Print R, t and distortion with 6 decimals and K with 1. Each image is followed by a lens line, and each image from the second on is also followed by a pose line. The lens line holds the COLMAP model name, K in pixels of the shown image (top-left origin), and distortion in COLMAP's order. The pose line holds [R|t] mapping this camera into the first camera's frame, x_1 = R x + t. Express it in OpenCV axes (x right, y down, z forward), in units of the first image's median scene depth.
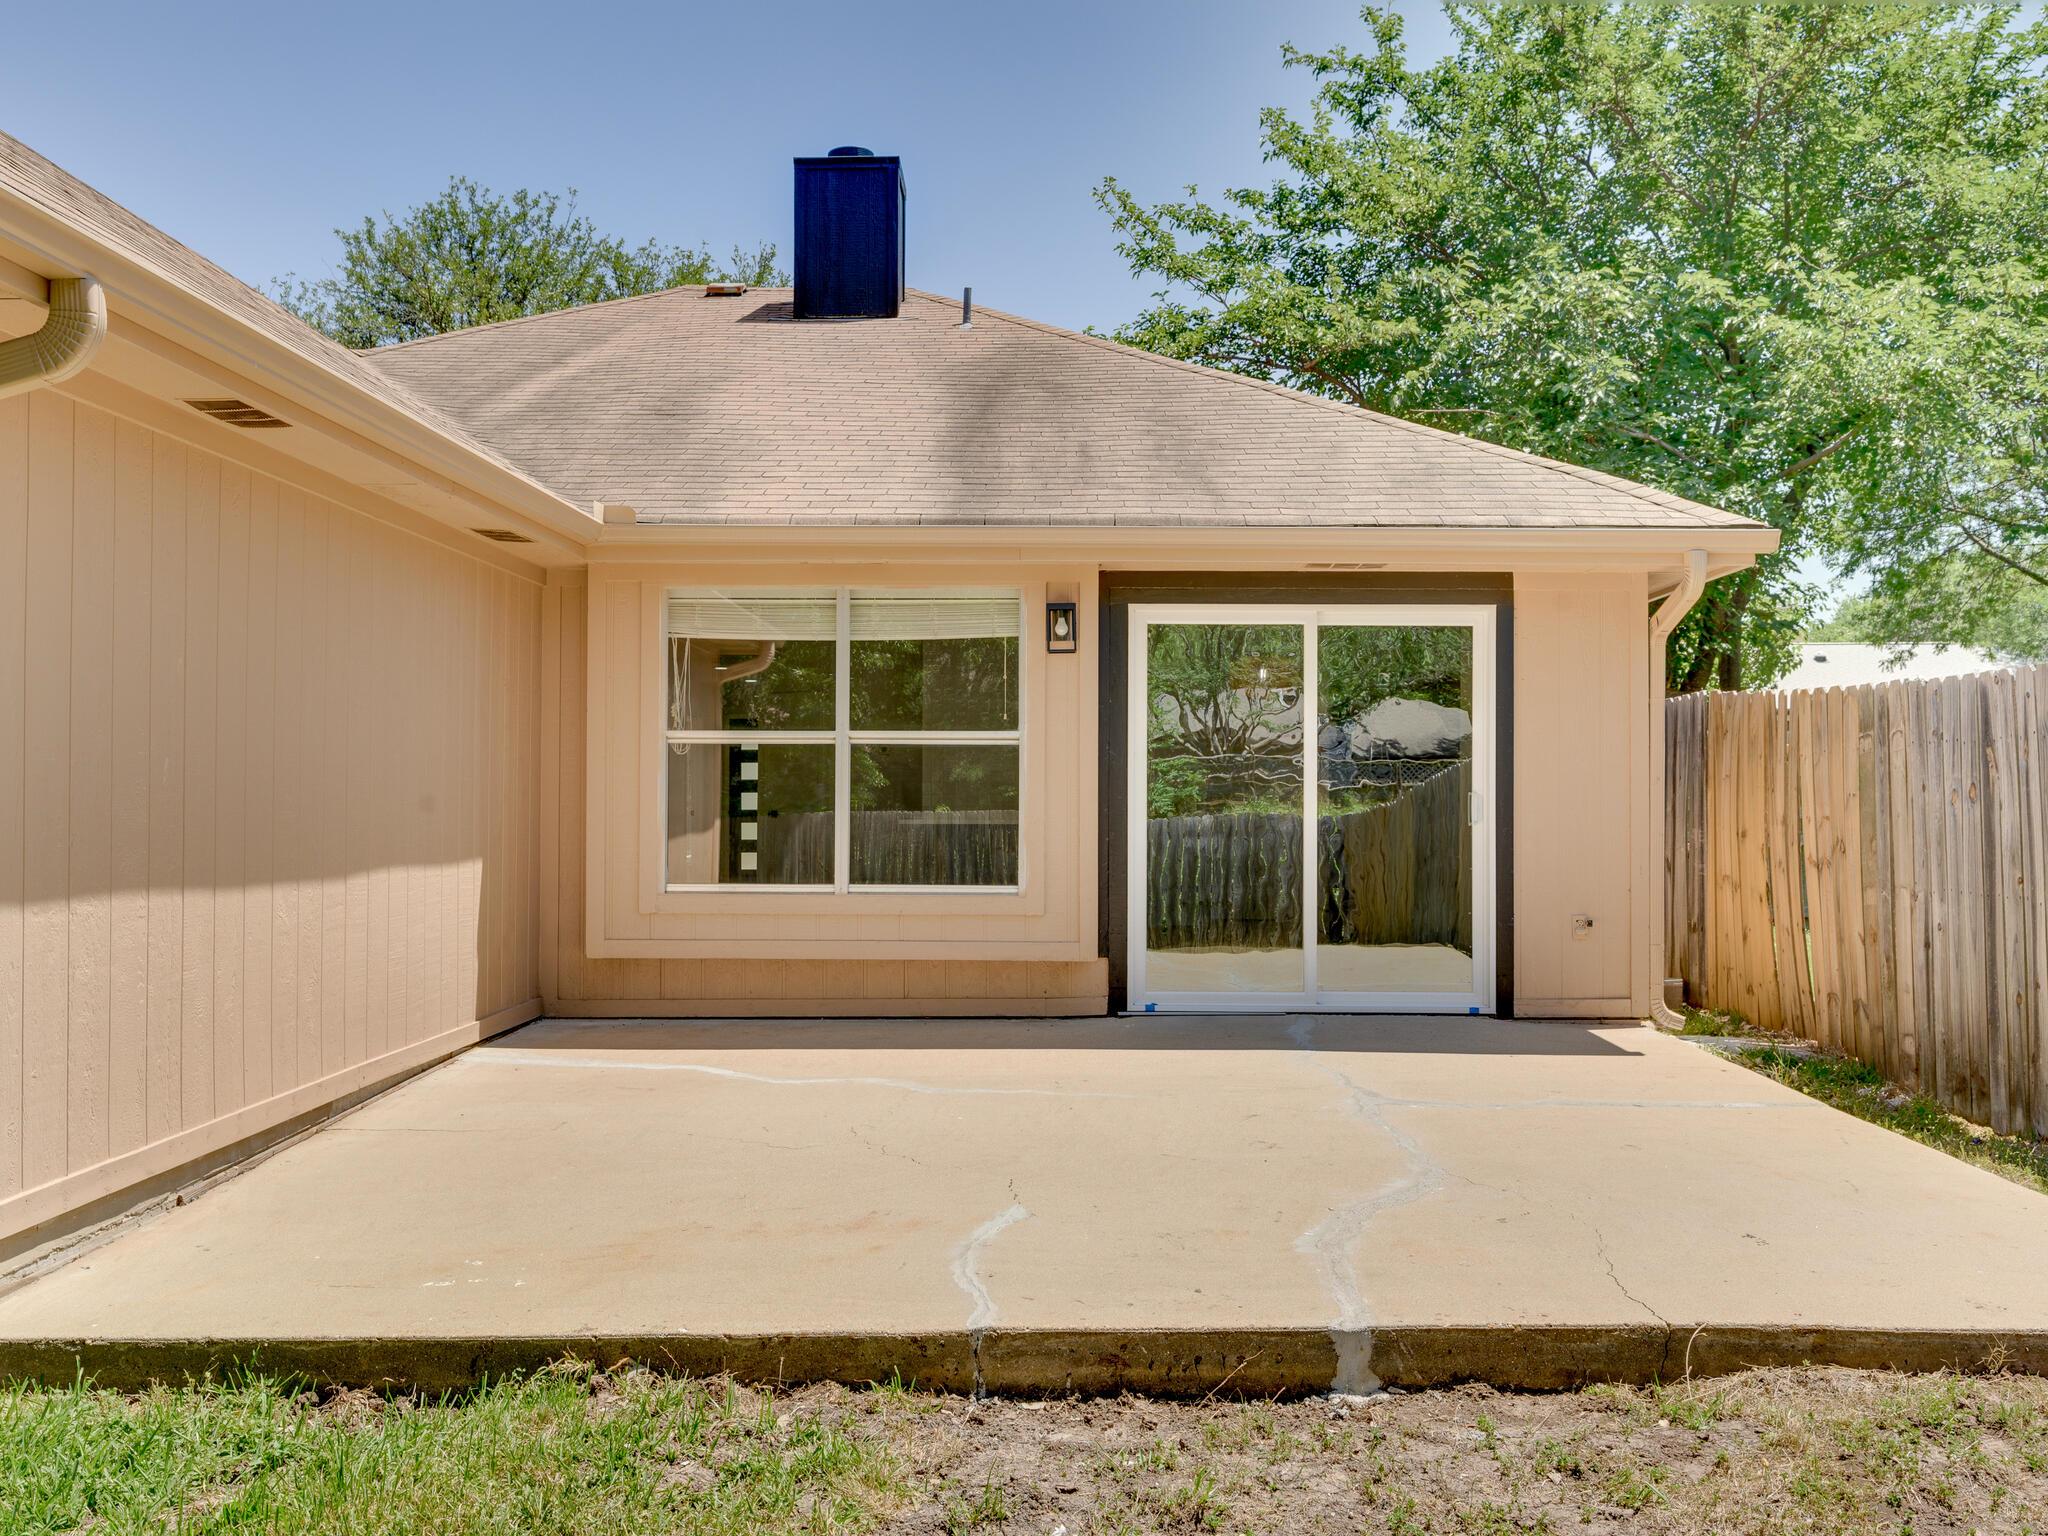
lens RADIAL K [[1807.5, 0, 1016.3], [0, 1807.5, 782.8], [0, 0, 1]] dist [-0.002335, -0.013340]
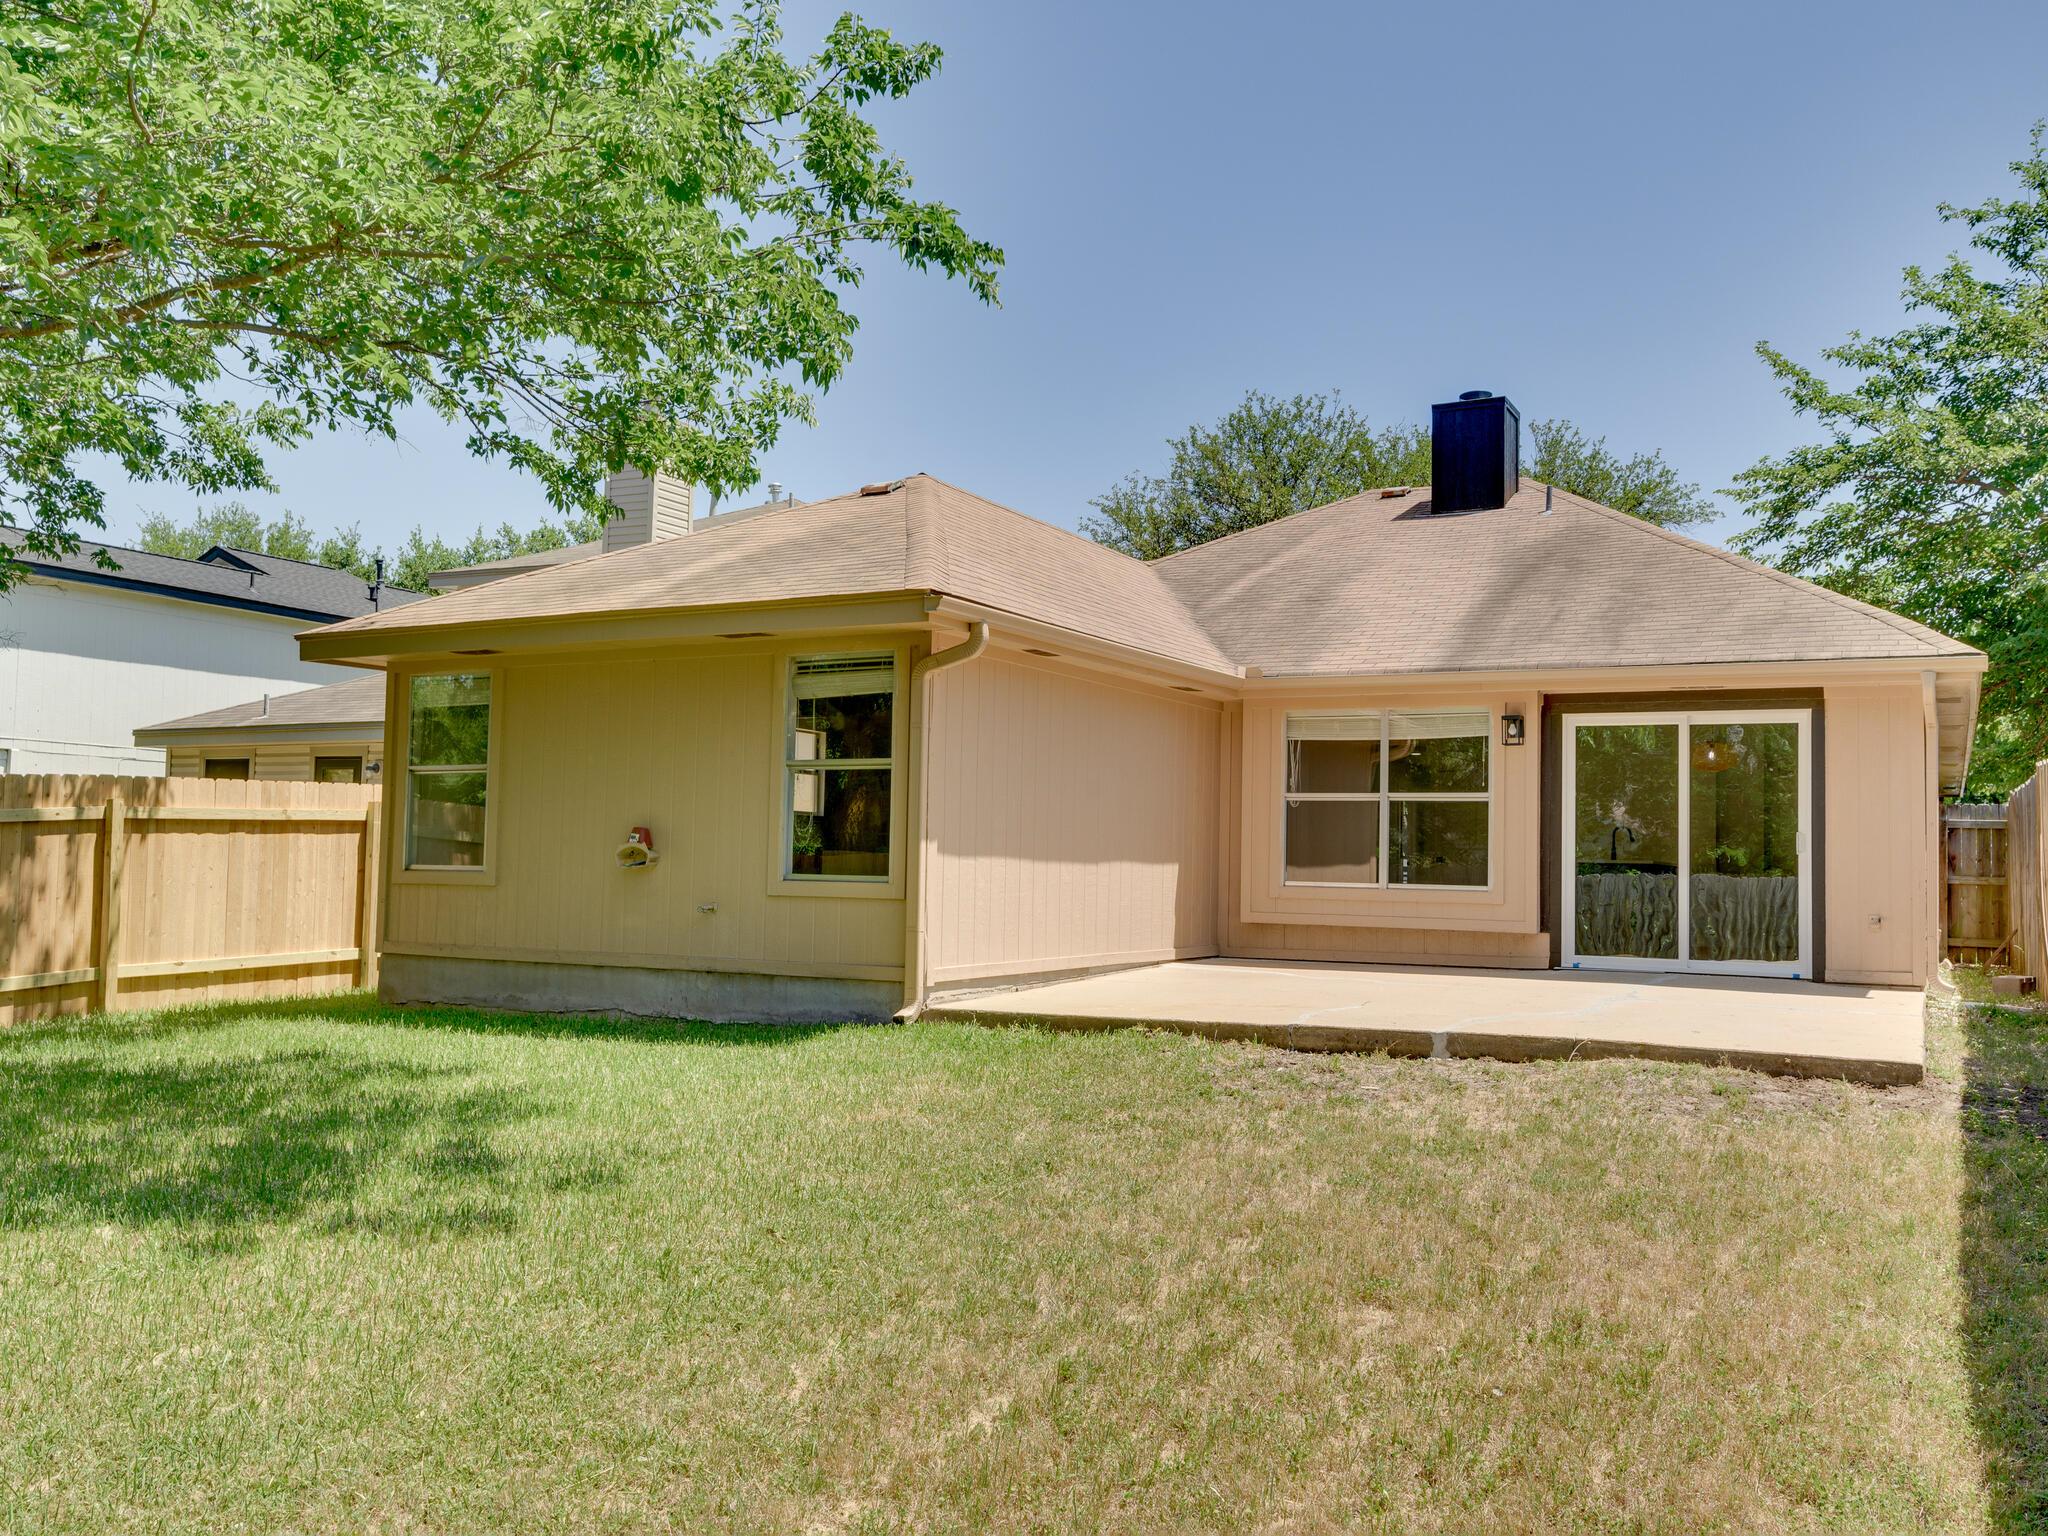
lens RADIAL K [[1807.5, 0, 1016.3], [0, 1807.5, 782.8], [0, 0, 1]] dist [-0.002335, -0.013340]
pose [[0.889630, -0.006239, -0.456639, 0.368270], [-0.014363, 0.999030, -0.041631, 0.036952], [0.456456, 0.043595, 0.888677, -0.661093]]
